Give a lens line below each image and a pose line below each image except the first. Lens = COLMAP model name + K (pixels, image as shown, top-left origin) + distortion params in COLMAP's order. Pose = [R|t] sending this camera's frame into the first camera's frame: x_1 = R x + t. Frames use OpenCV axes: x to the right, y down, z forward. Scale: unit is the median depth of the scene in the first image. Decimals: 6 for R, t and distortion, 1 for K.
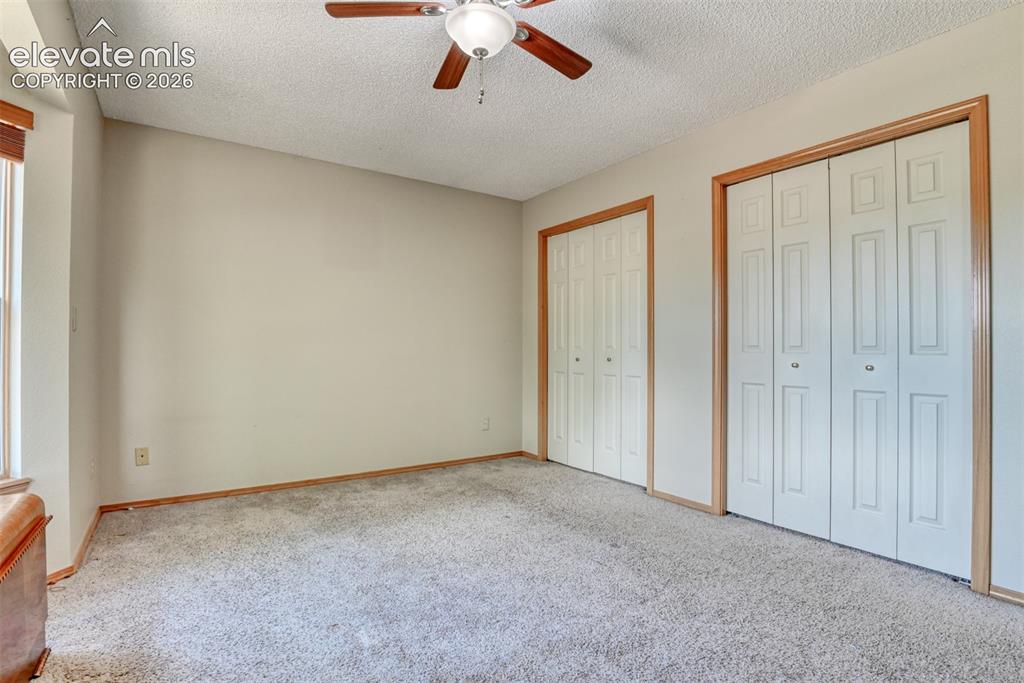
lens RADIAL K [[502.3, 0, 526.3], [0, 502.3, 343.2], [0, 0, 1]] dist [-0.023308, -0.000835]
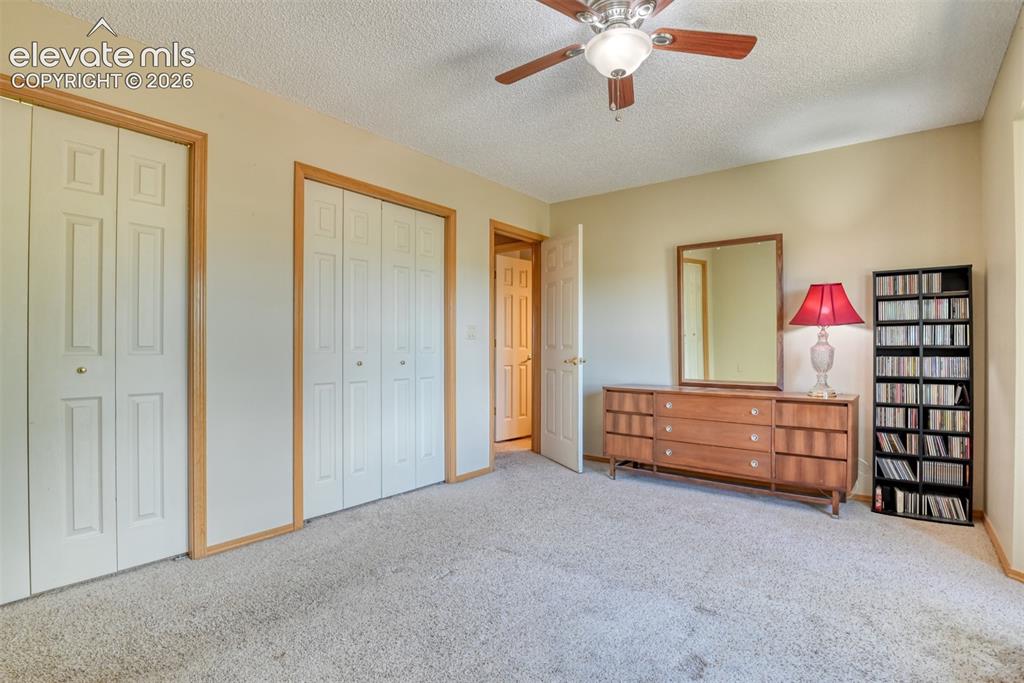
lens RADIAL K [[502.3, 0, 526.3], [0, 502.3, 343.2], [0, 0, 1]] dist [-0.023308, -0.000835]
pose [[-0.287158, 0.005075, 0.957870, -0.615633], [-0.007614, 0.999942, -0.007580, 0.003616], [-0.957853, -0.009470, -0.287102, 0.851912]]
